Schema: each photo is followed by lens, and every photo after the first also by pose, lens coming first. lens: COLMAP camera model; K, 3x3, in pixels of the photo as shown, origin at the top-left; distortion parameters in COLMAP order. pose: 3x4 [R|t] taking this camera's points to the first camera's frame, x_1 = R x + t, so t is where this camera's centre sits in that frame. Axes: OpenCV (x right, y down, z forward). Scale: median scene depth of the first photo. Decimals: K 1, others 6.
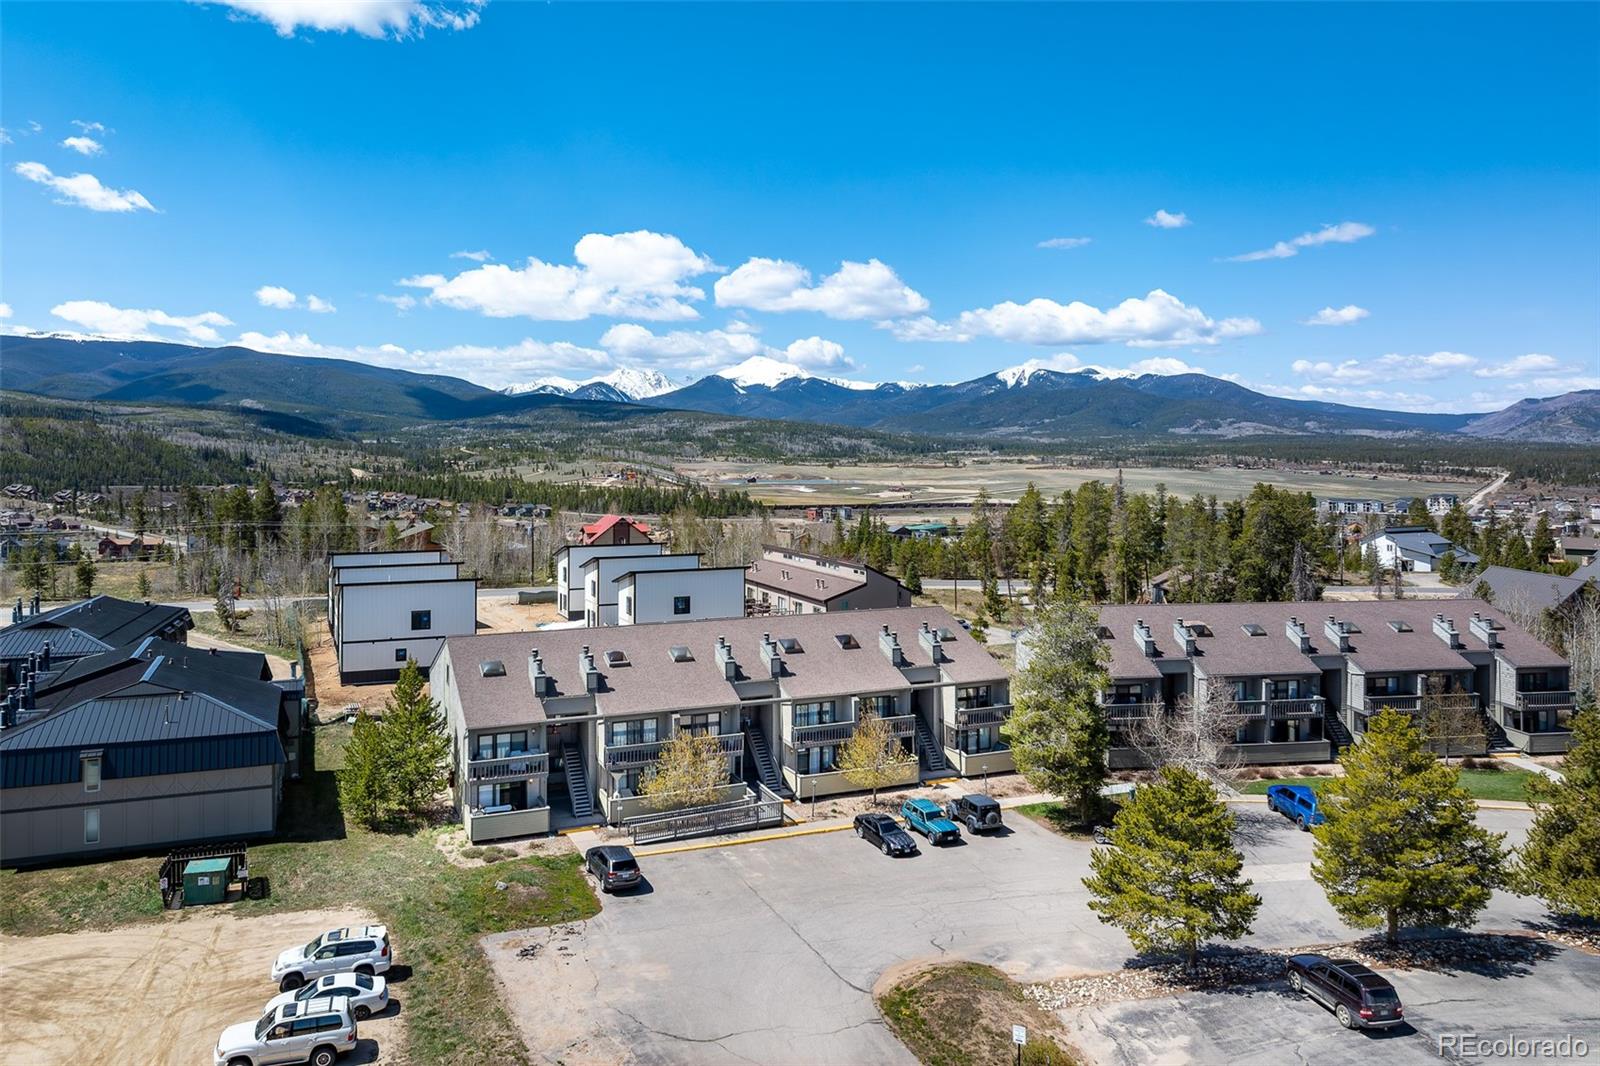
lens RADIAL K [[1052.9, 0, 793.2], [0, 1052.9, 526.6], [0, 0, 1]] dist [-0.010877, 0.005607]
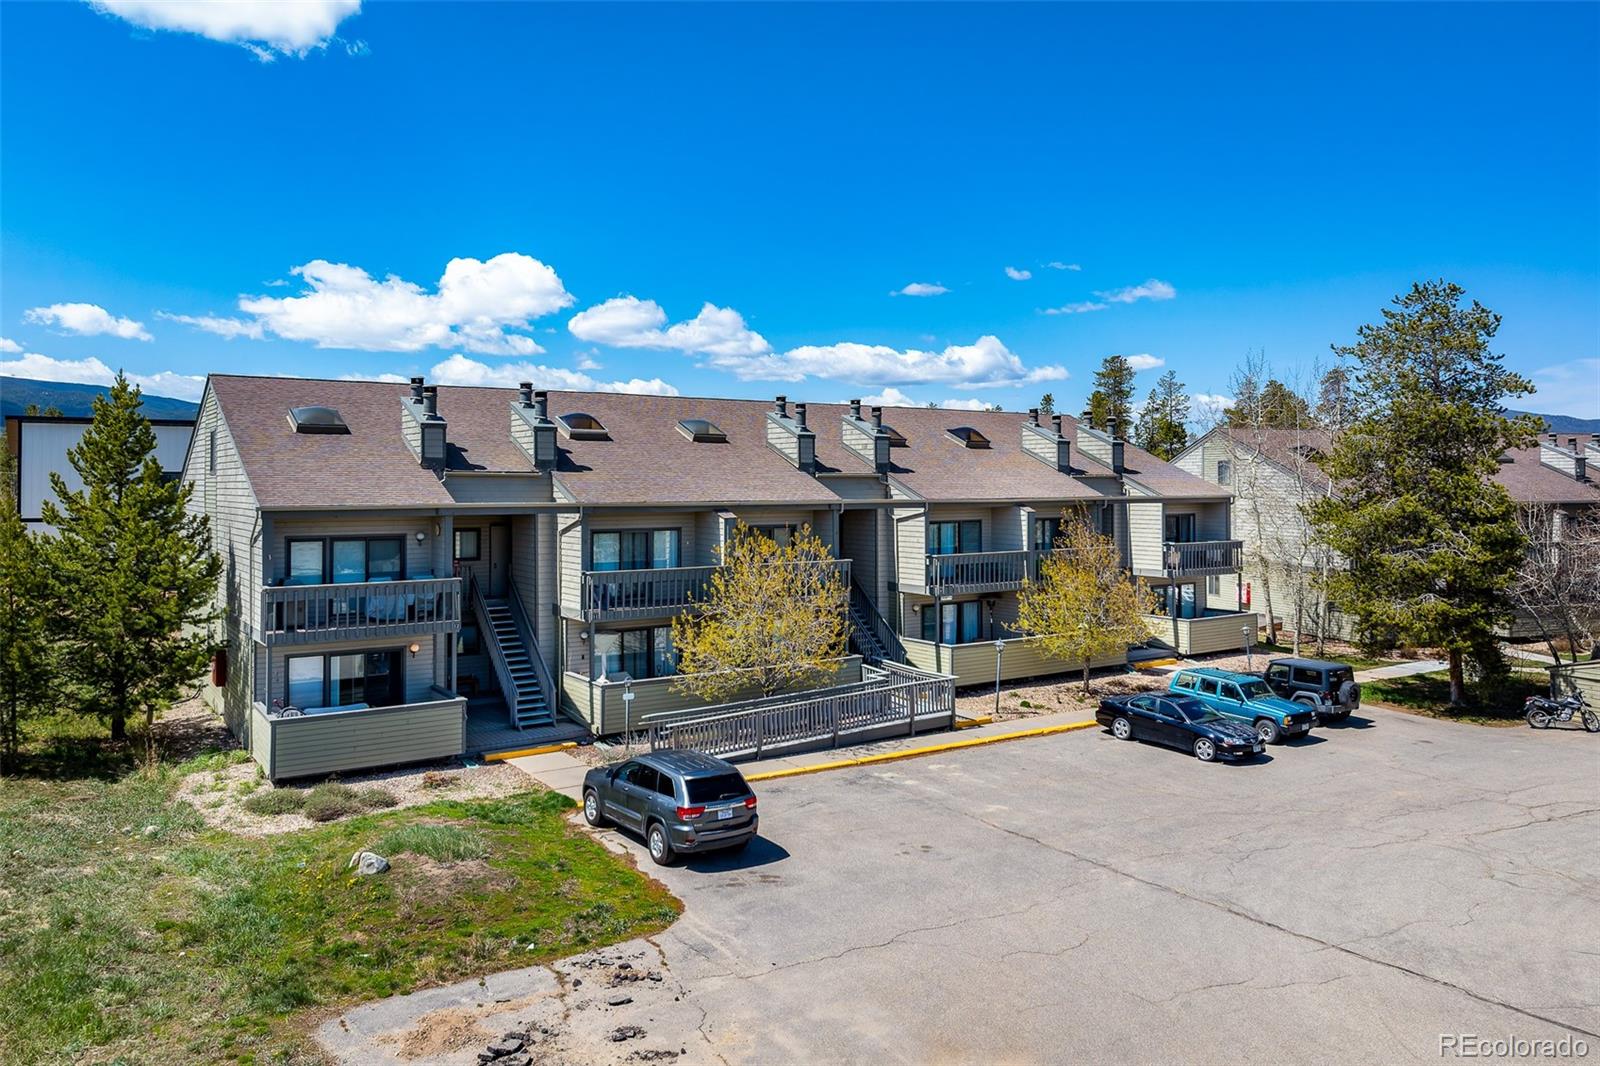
lens RADIAL K [[1052.9, 0, 810.2], [0, 1052.9, 538.0], [0, 0, 1]] dist [-0.010877, 0.005607]
pose [[0.982381, -0.010674, 0.186584, -0.164746], [0.014744, 0.999682, -0.020441, 0.202213], [-0.186306, 0.022832, 0.982226, 0.523497]]
